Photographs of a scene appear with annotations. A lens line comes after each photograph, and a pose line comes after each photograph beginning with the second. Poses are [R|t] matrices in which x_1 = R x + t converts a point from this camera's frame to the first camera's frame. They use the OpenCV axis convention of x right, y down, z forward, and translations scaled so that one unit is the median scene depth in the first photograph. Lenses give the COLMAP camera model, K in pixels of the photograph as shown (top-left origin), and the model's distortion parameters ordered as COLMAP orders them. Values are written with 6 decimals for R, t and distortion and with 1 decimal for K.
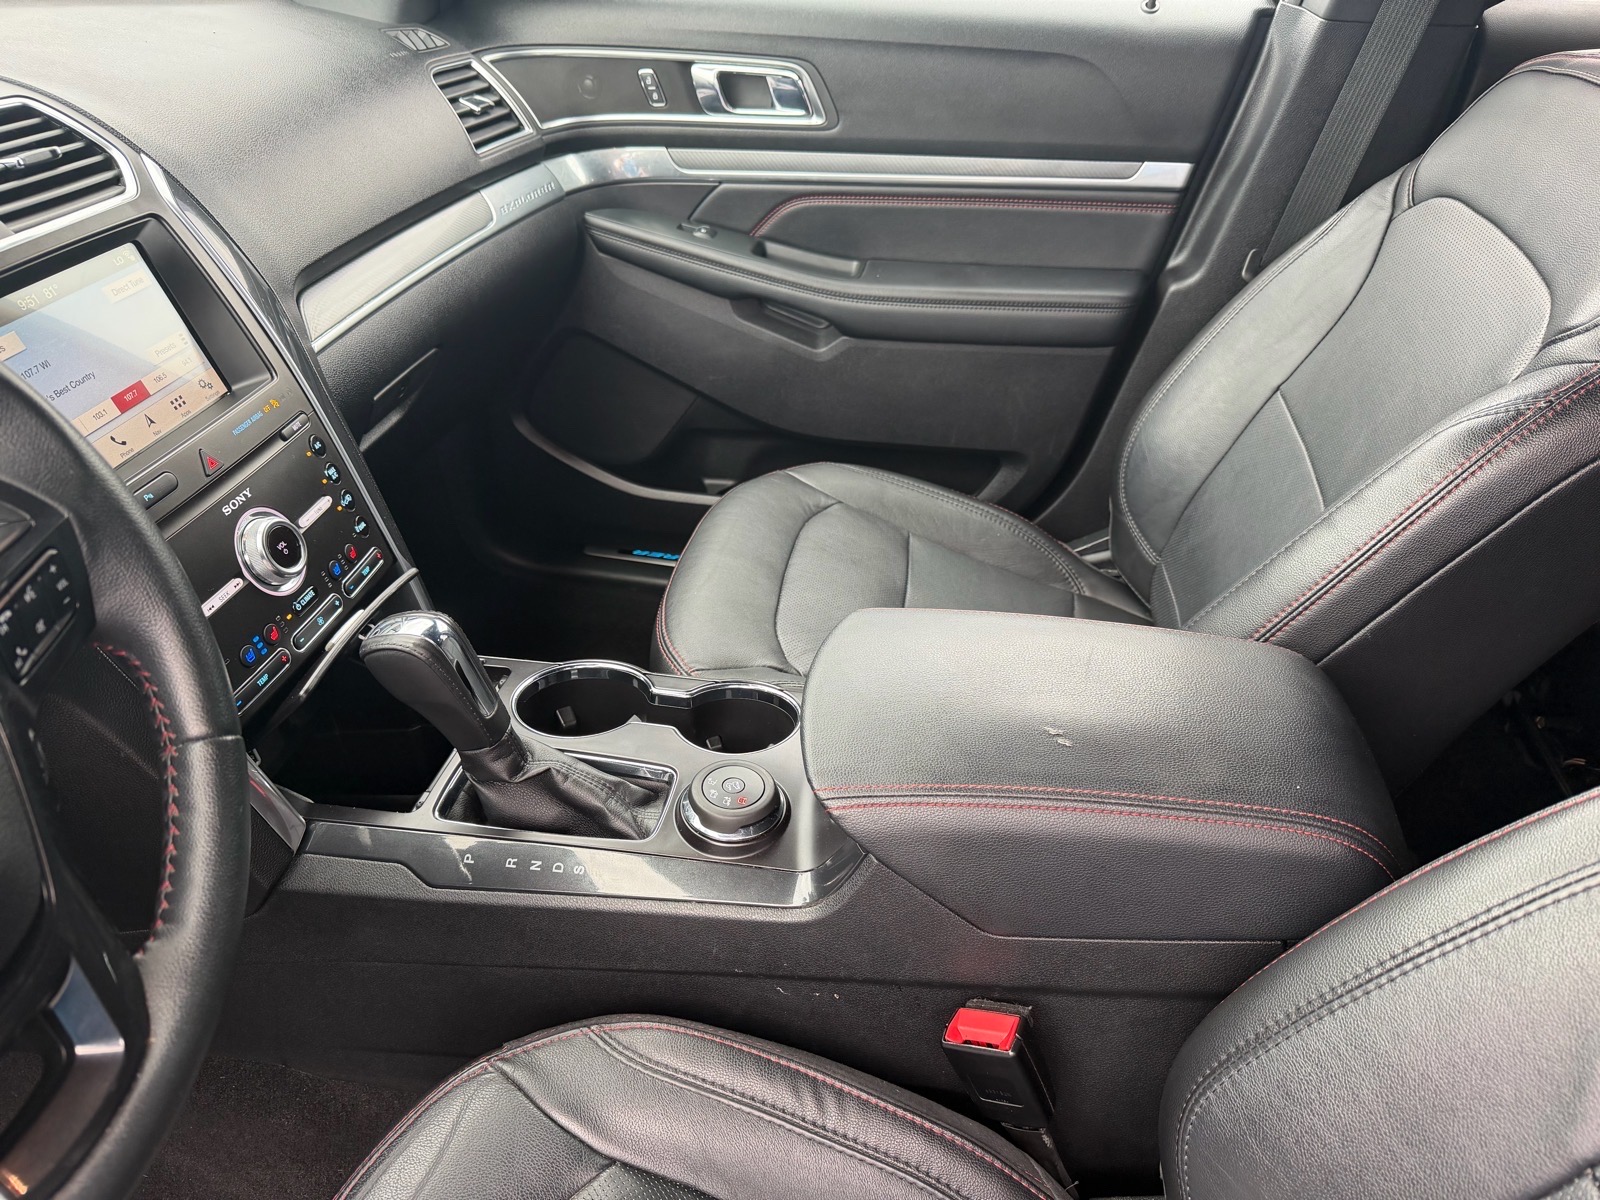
lens RADIAL K [[1161.7, 0, 800.0], [0, 1161.7, 590.1], [0, 0, 1]] dist [0.032544, -0.041570]
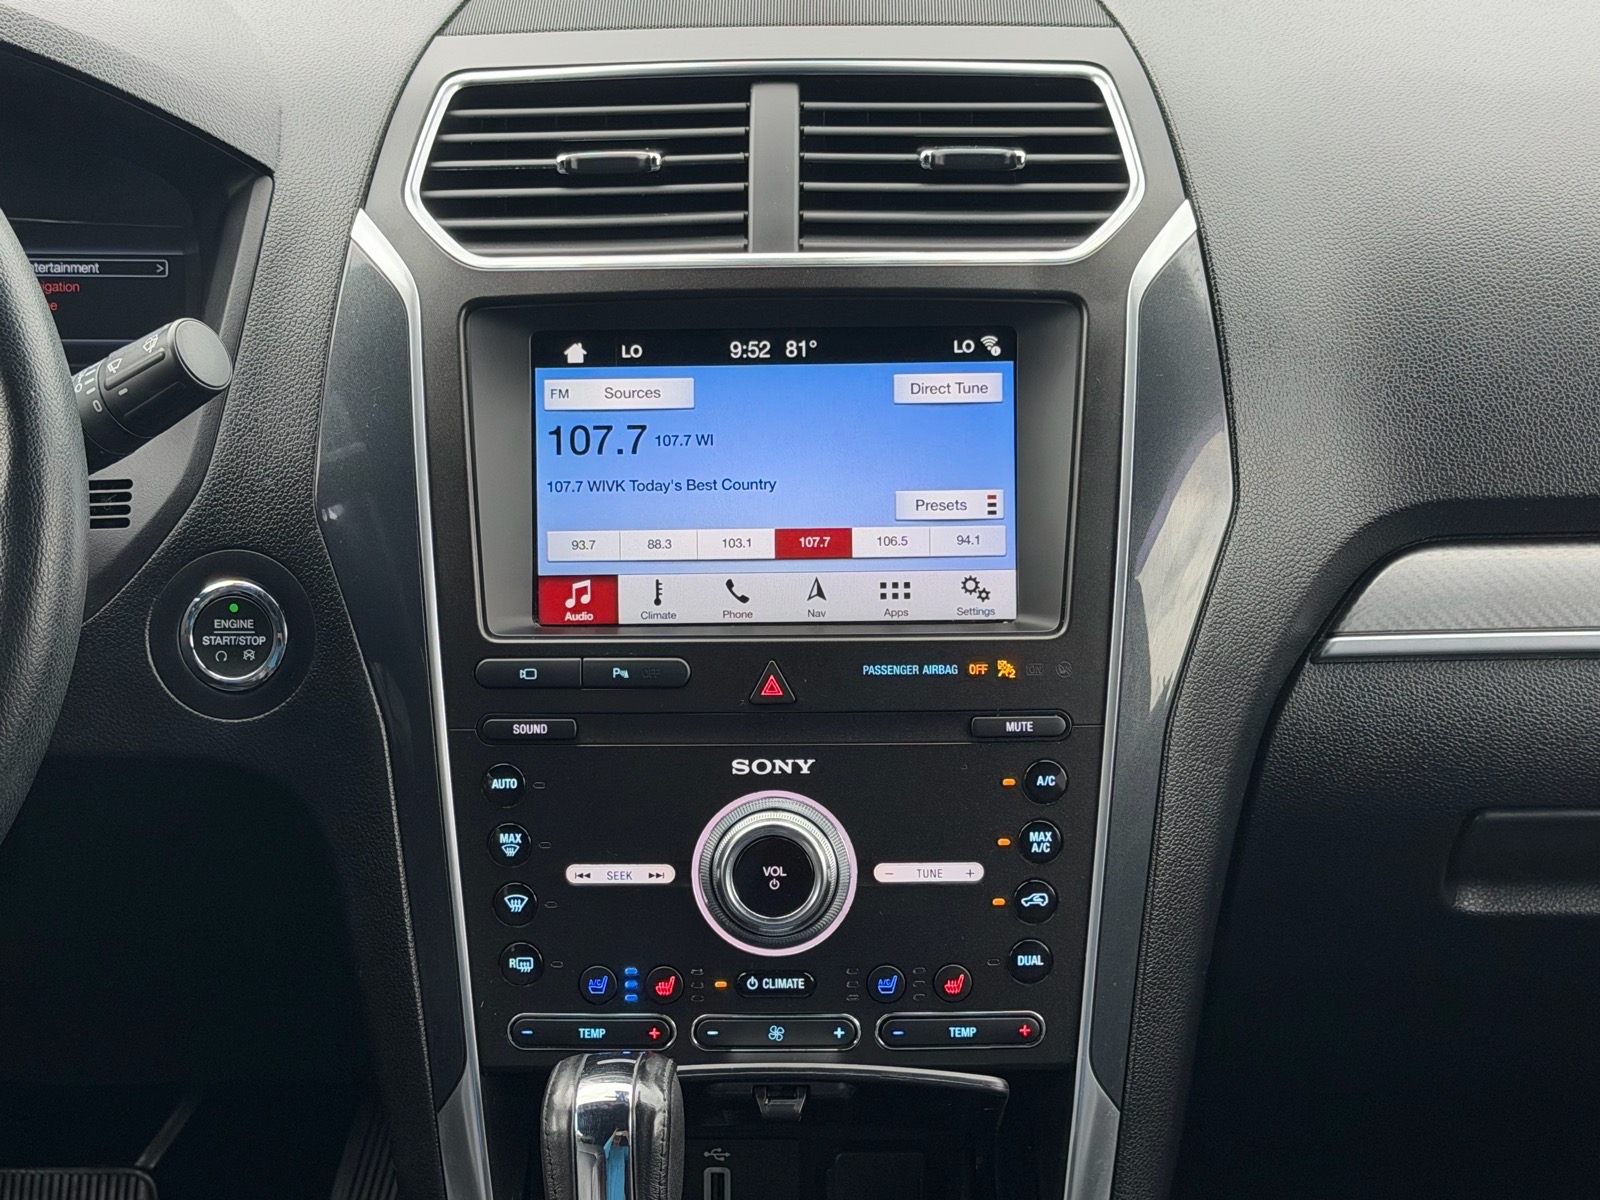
lens RADIAL K [[2923.2, 0, 802.9], [0, 2923.2, 595.5], [0, 0, 1]] dist [0.157792, 0.000000]
pose [[0.148465, 0.367225, -0.918207, 0.102946], [-0.517121, 0.820265, 0.244441, -0.065121], [0.842937, 0.438533, 0.311681, 0.070788]]
